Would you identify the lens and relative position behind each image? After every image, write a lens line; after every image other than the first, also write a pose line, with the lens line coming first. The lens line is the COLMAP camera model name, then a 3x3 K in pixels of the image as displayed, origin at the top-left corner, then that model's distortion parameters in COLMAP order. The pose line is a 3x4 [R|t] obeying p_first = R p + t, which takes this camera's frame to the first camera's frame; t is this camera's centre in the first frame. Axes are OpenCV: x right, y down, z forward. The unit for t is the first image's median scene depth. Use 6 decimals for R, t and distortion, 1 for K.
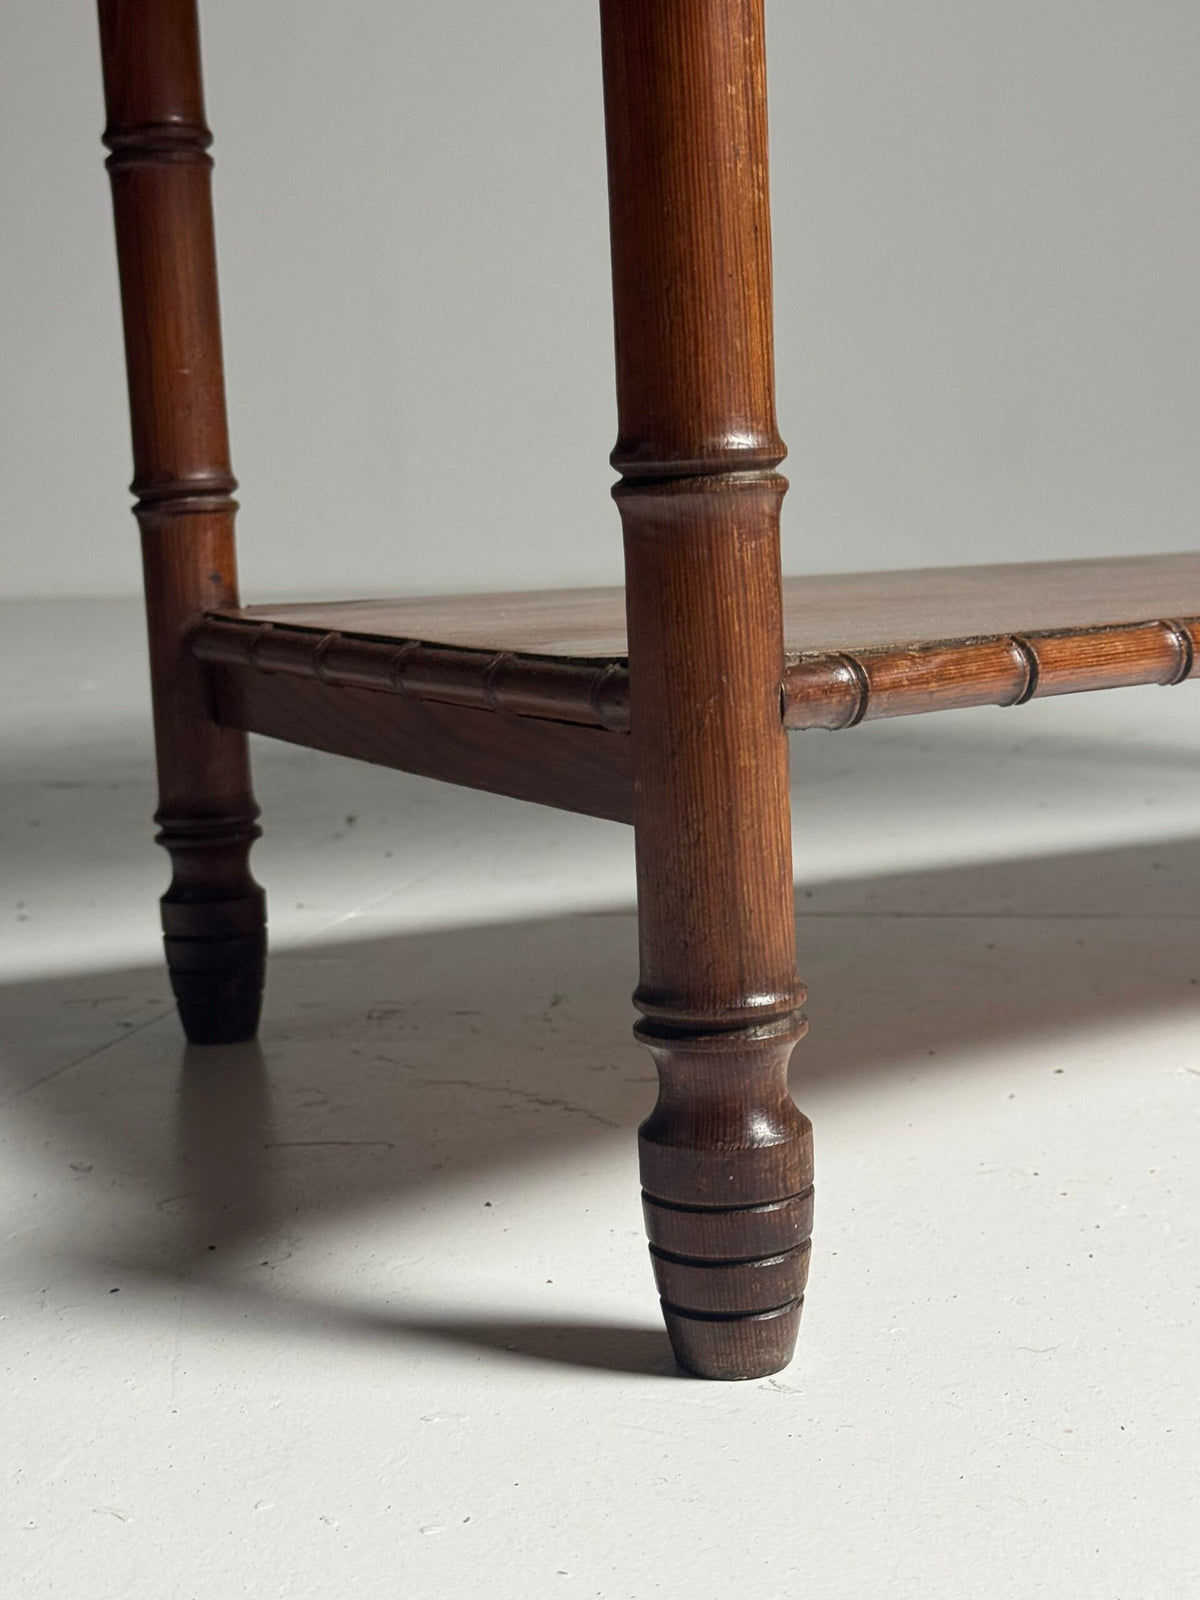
lens RADIAL K [[2480.5, 0, 602.8], [0, 2480.5, 794.6], [0, 0, 1]] dist [0.139415, 0.000000]
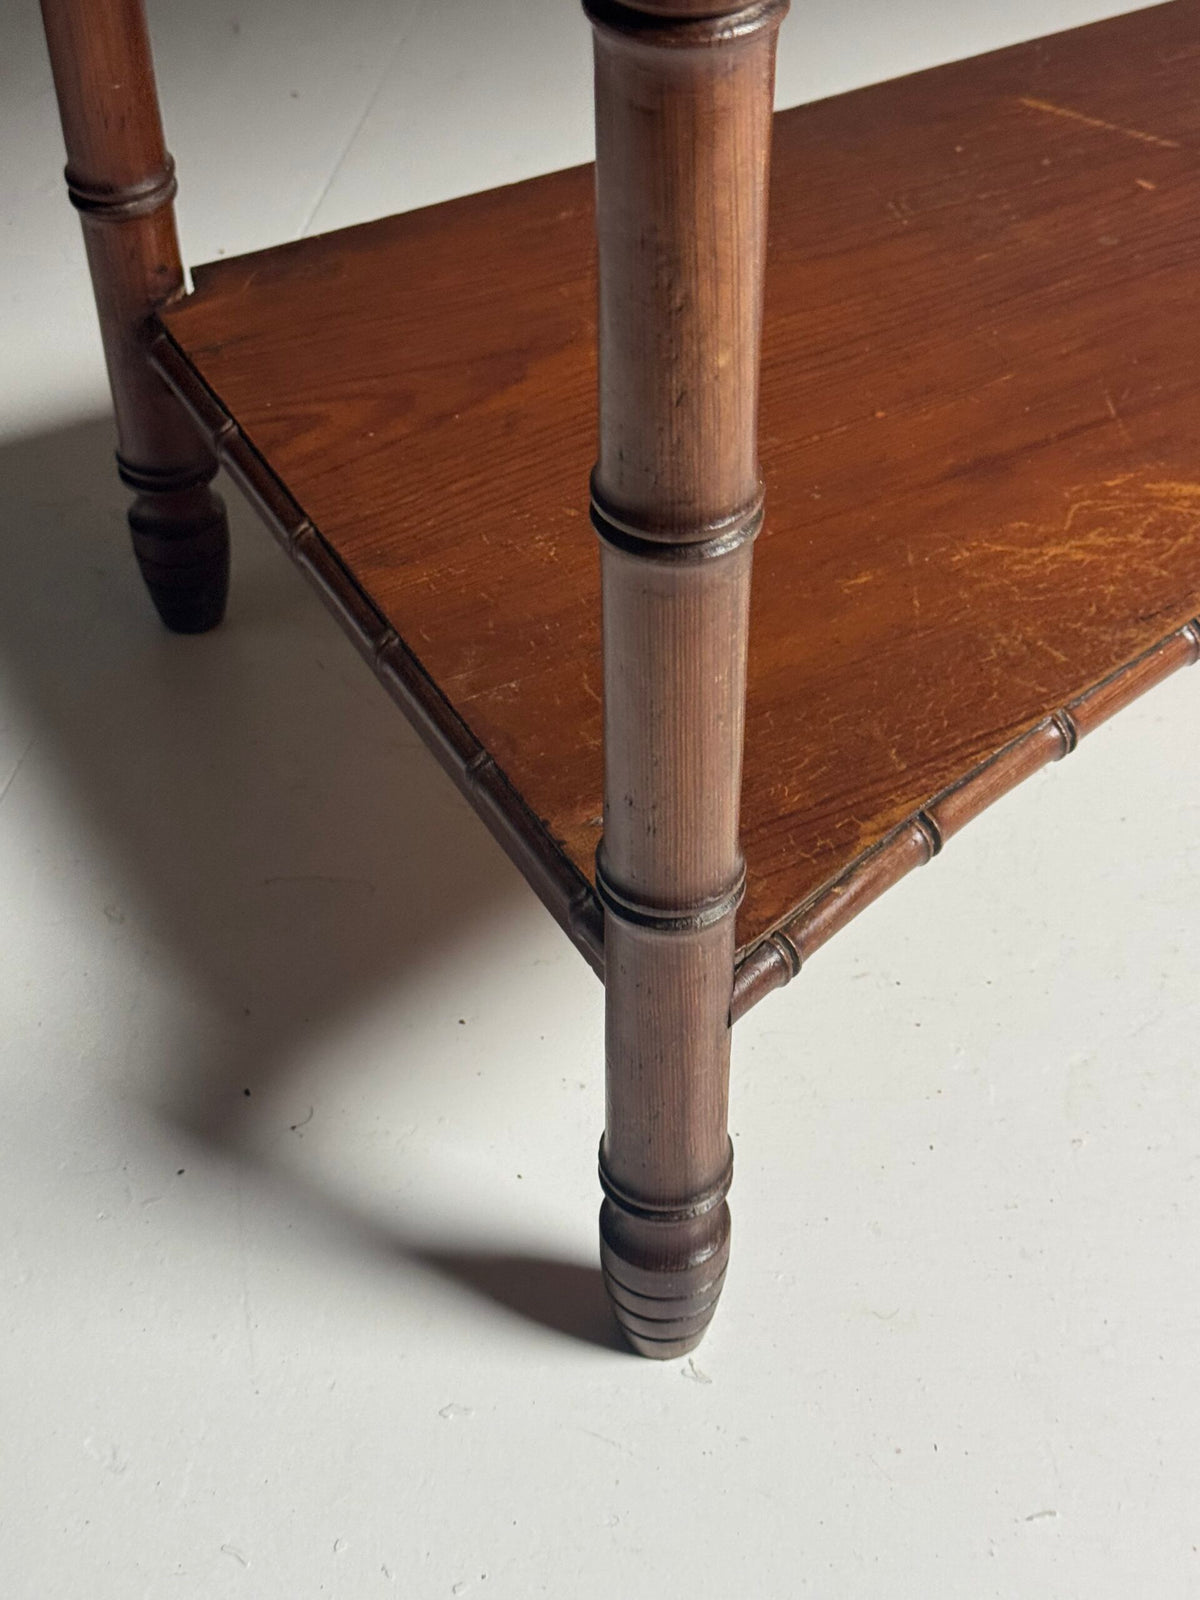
lens RADIAL K [[2480.5, 0, 621.3], [0, 2480.5, 797.1], [0, 0, 1]] dist [0.139415, 0.000000]
pose [[0.997682, -0.005112, 0.067863, -0.059024], [-0.035596, 0.810704, 0.584373, -0.773488], [-0.058004, -0.585434, 0.808643, 0.064071]]
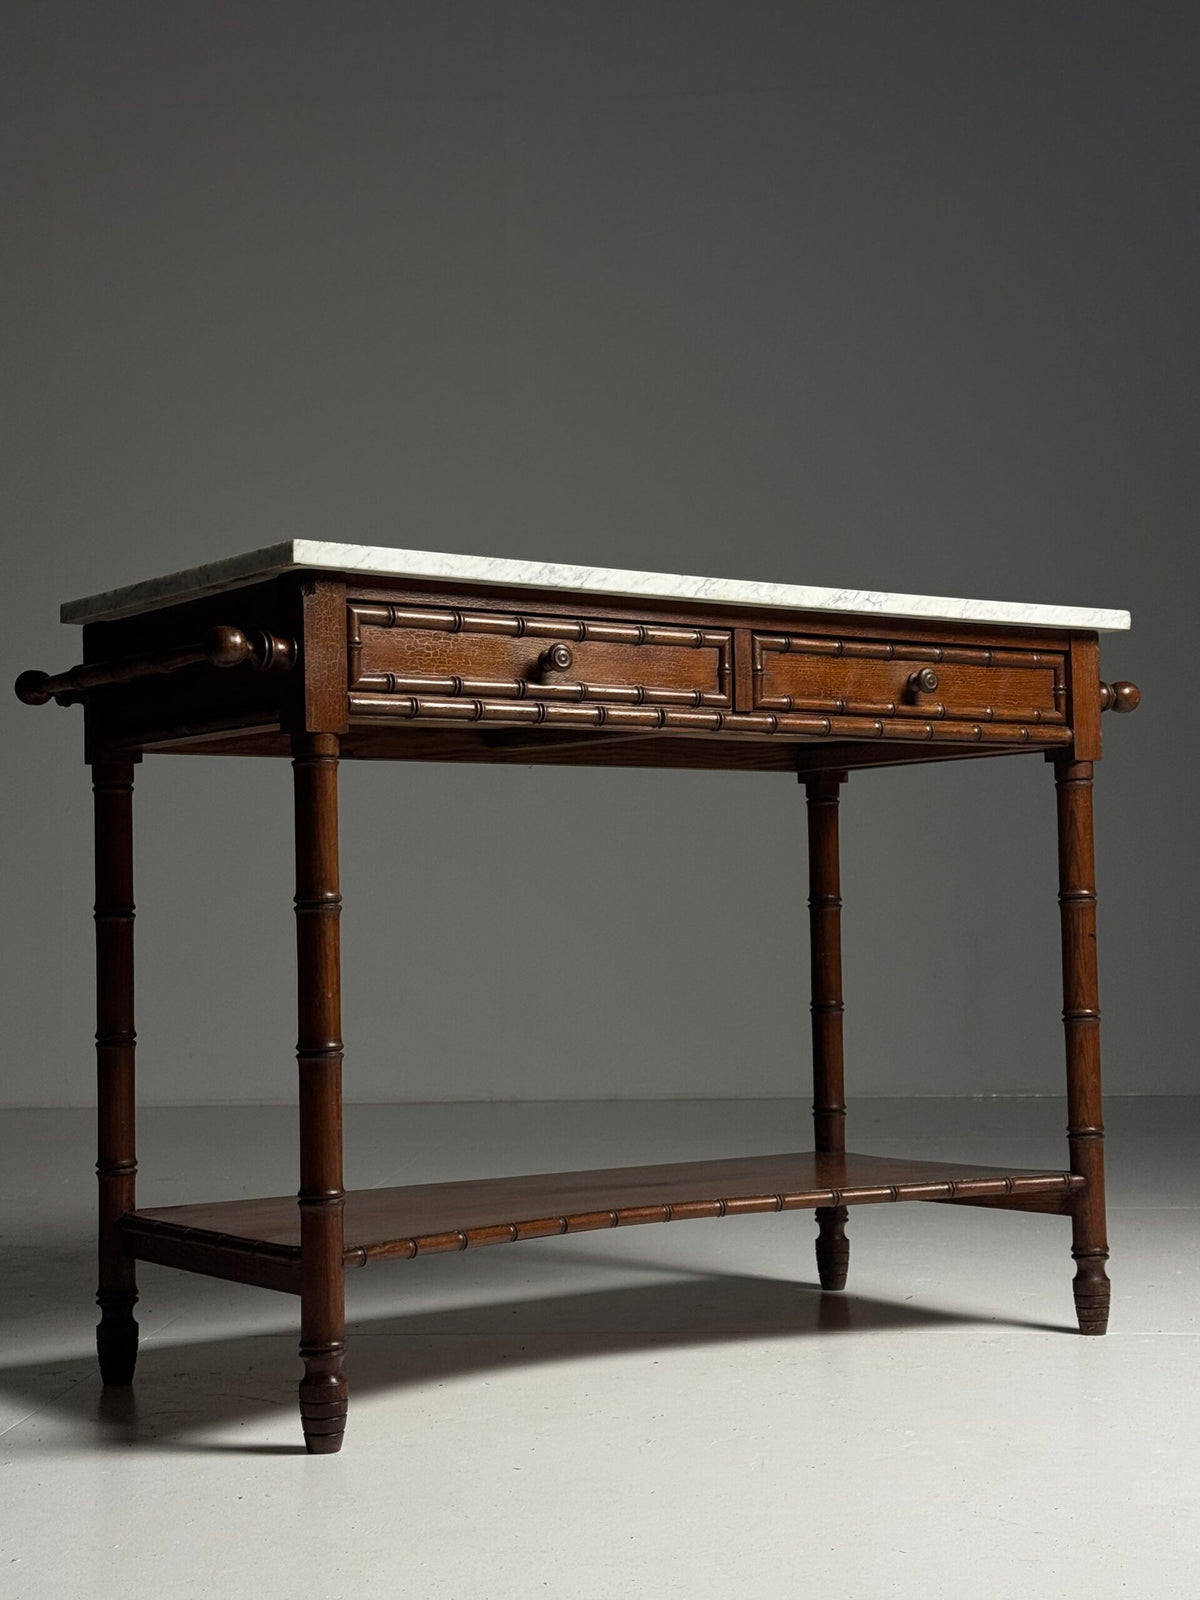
lens RADIAL K [[2480.5, 0, 600.1], [0, 2480.5, 799.0], [0, 0, 1]] dist [0.139415, 0.000000]
pose [[0.986143, 0.031392, 0.162903, -0.162886], [-0.001192, 0.983250, -0.182260, -0.033606], [-0.165896, 0.179541, 0.969662, -2.572946]]
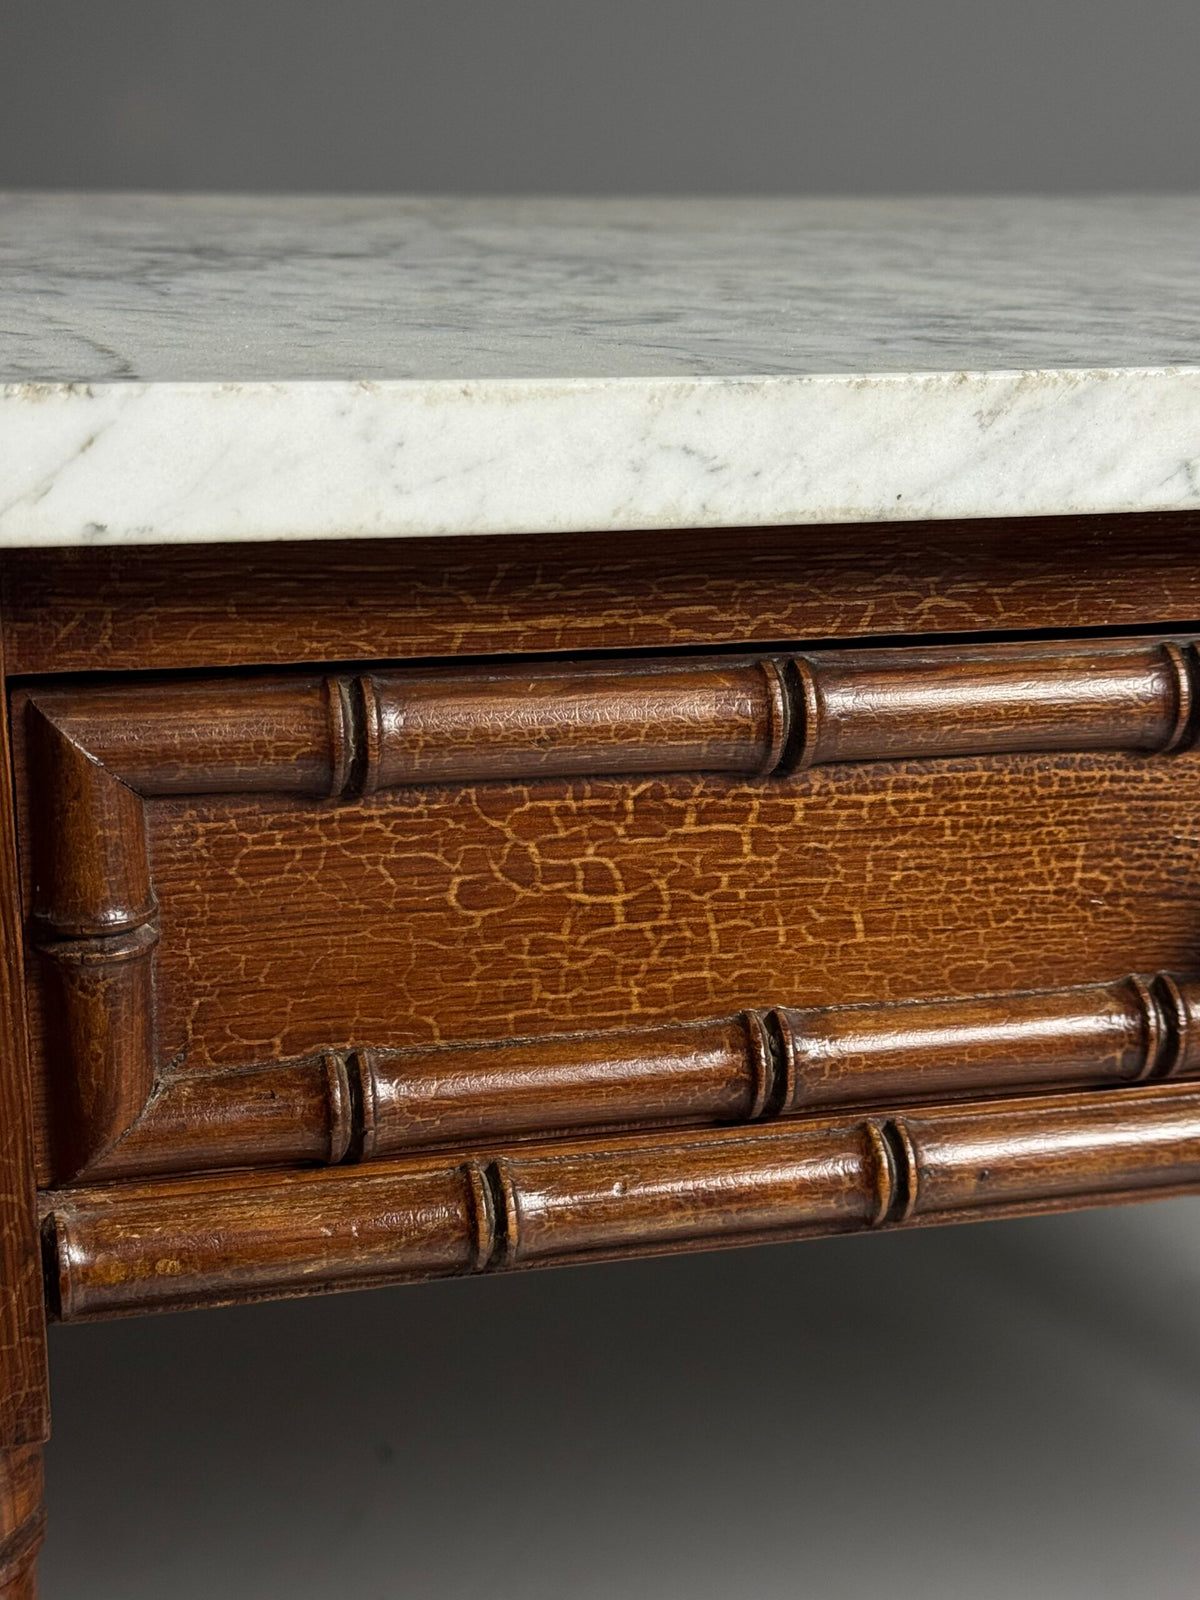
lens RADIAL K [[2480.5, 0, 603.0], [0, 2480.5, 820.4], [0, 0, 1]] dist [0.139415, 0.000000]
pose [[0.983333, 0.099505, -0.152170, 0.259965], [-0.073577, 0.983136, 0.167422, -1.010628], [0.166263, -0.153435, 0.974071, 0.267532]]
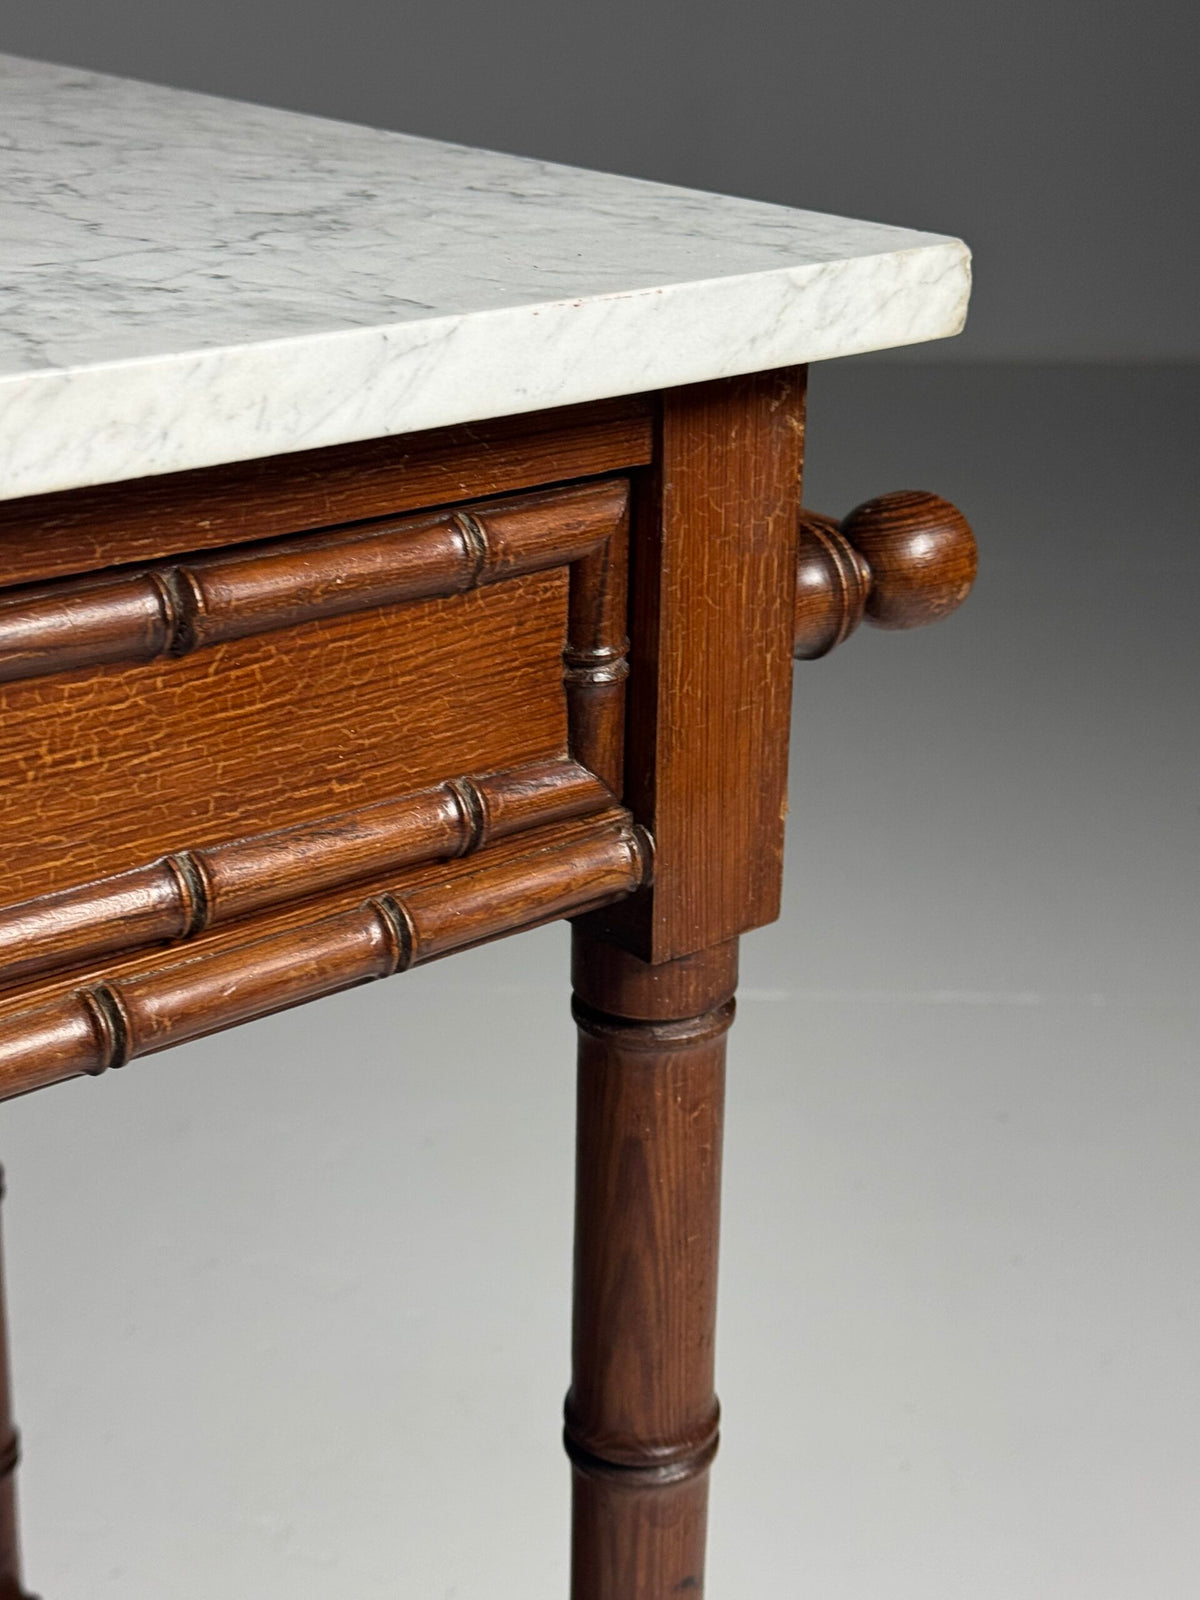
lens RADIAL K [[2480.5, 0, 586.4], [0, 2480.5, 789.3], [0, 0, 1]] dist [0.139415, 0.000000]
pose [[0.970479, -0.031277, 0.239147, 1.092908], [-0.027644, 0.970596, 0.239122, -1.162253], [-0.239594, -0.238674, 0.941079, 0.580317]]
